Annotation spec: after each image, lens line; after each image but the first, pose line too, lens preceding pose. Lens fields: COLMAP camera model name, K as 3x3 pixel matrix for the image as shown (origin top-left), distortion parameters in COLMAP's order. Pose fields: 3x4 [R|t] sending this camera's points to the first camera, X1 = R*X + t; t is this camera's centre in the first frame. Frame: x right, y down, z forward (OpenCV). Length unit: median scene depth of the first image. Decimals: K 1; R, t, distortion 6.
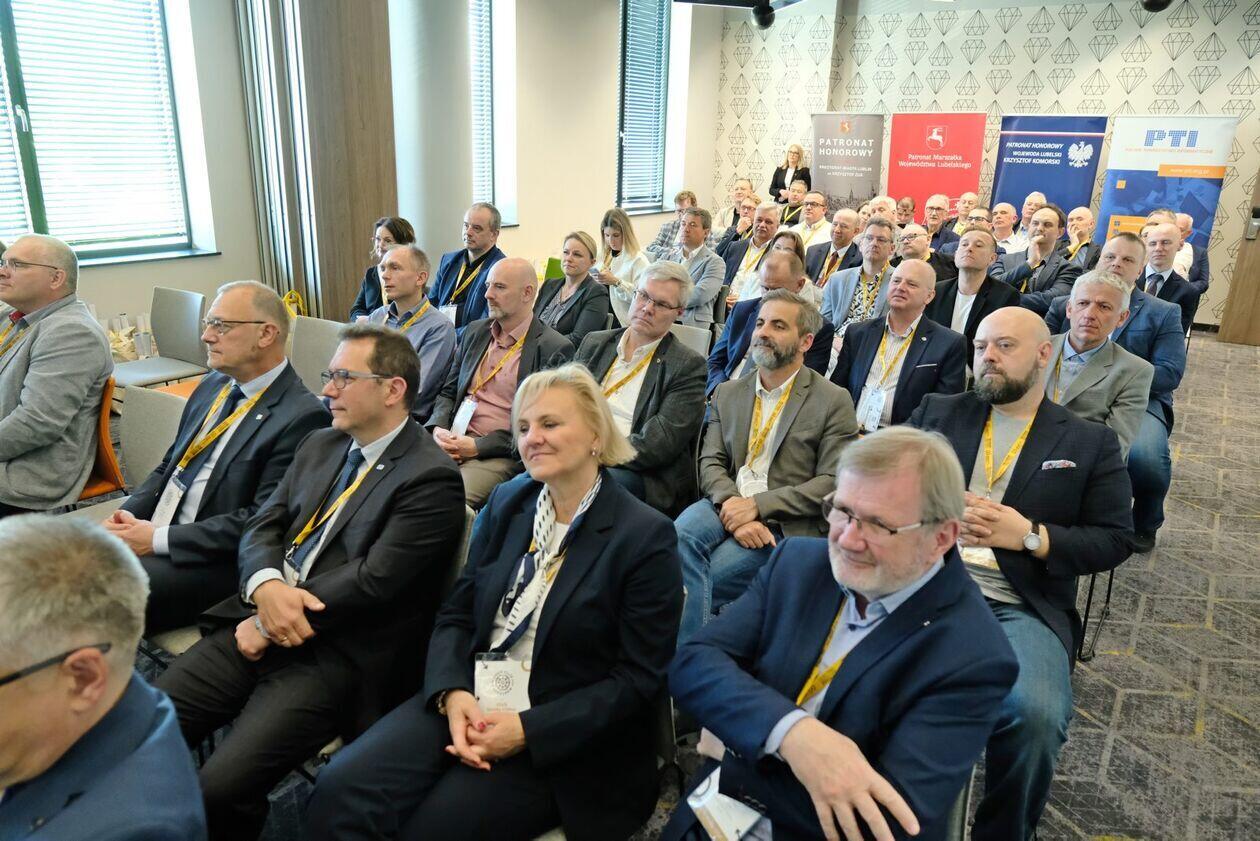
lens RADIAL K [[869.6, 0, 629.9], [0, 869.6, 425.7], [0, 0, 1]] dist [-0.028193, 0.008644]
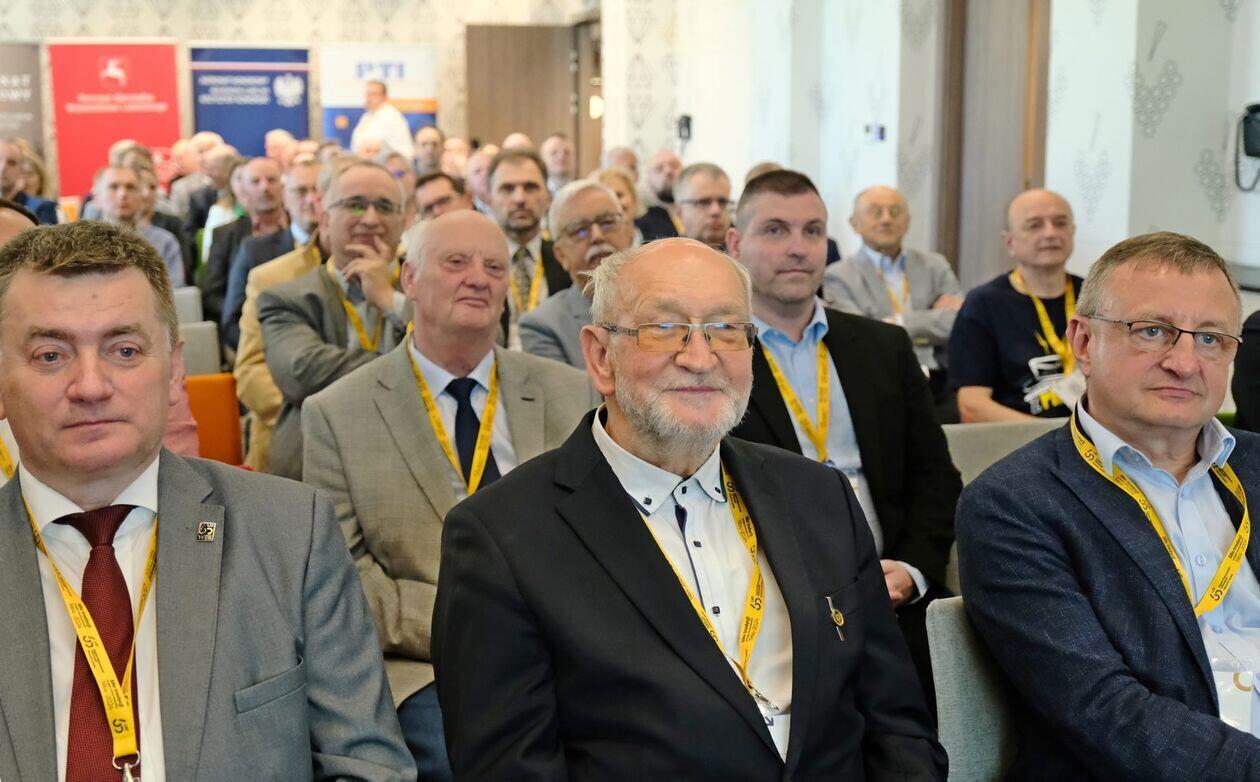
lens RADIAL K [[1723.1, 0, 657.6], [0, 1723.1, 396.2], [0, 0, 1]] dist [-0.025303, 0.000000]
pose [[0.568181, -0.150627, 0.809001, -0.656256], [0.267298, 0.963578, -0.008323, 0.082583], [-0.778282, 0.220973, 0.587749, -0.200545]]
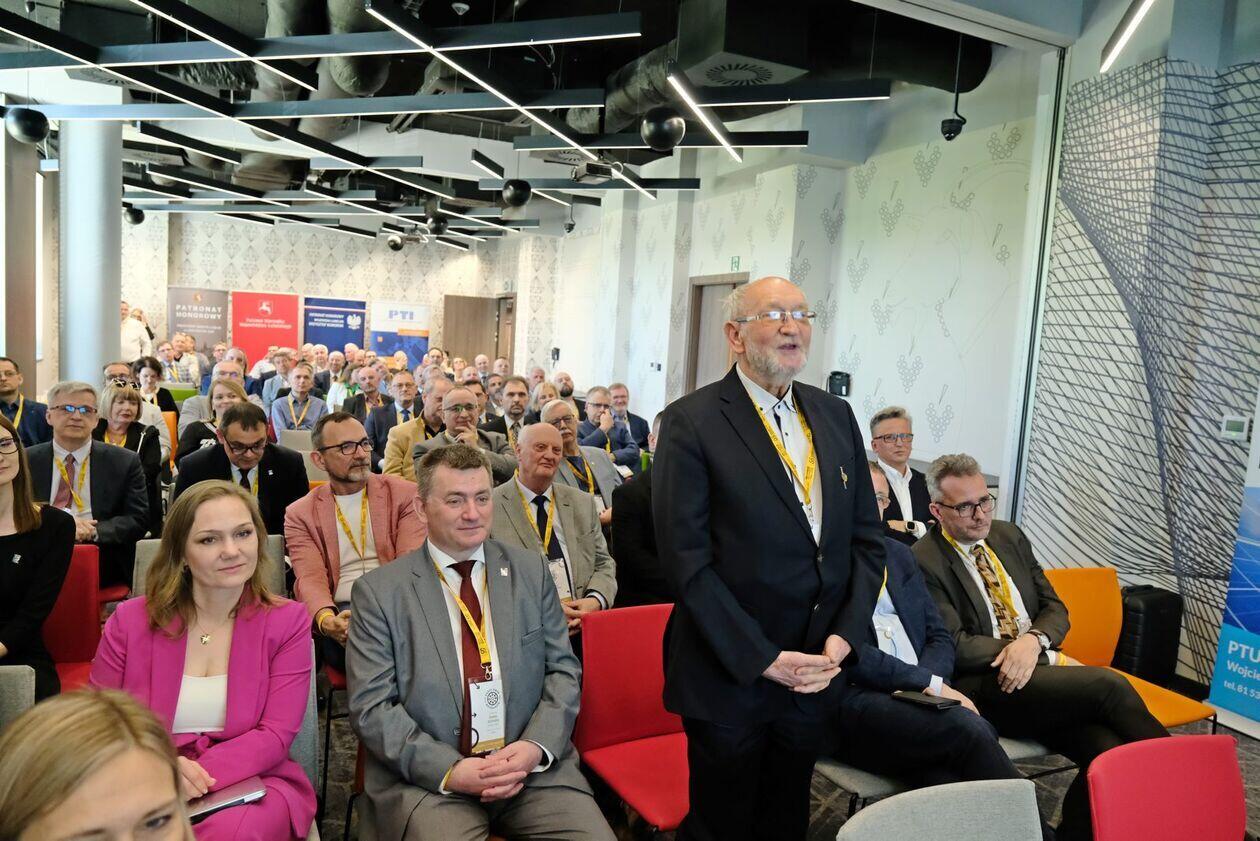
lens RADIAL K [[869.6, 0, 639.5], [0, 869.6, 417.9], [0, 0, 1]] dist [-0.028193, 0.008644]
pose [[0.438791, -0.072578, 0.895653, -0.740644], [0.229697, 0.972678, -0.033711, 0.053163], [-0.868736, 0.220521, 0.443473, -0.193913]]
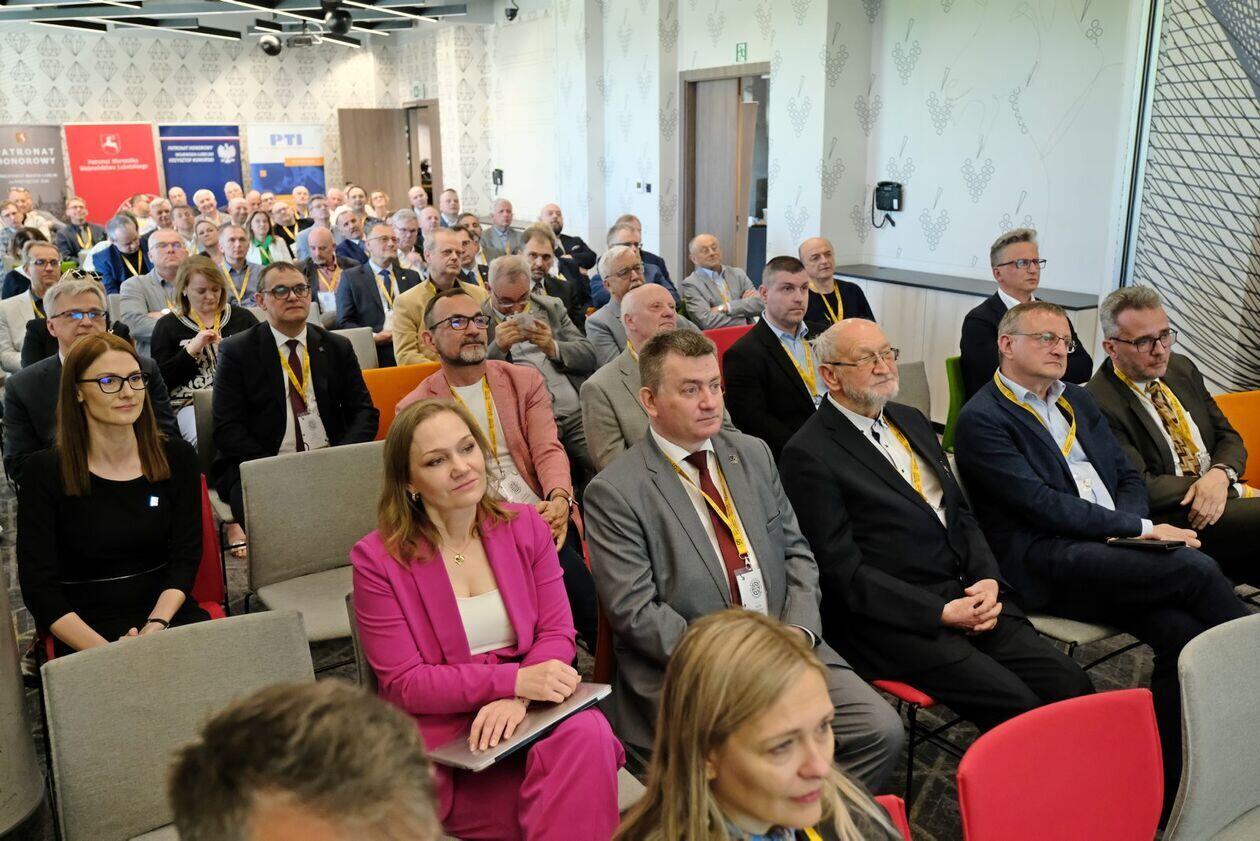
lens RADIAL K [[1081.7, 0, 639.6], [0, 1081.7, 421.7], [0, 0, 1]] dist [-0.011644, 0.002733]
pose [[0.347507, -0.260001, 0.900910, -0.818327], [0.306898, 0.939408, 0.152732, 0.012060], [-0.886032, 0.223412, 0.406244, -0.133231]]
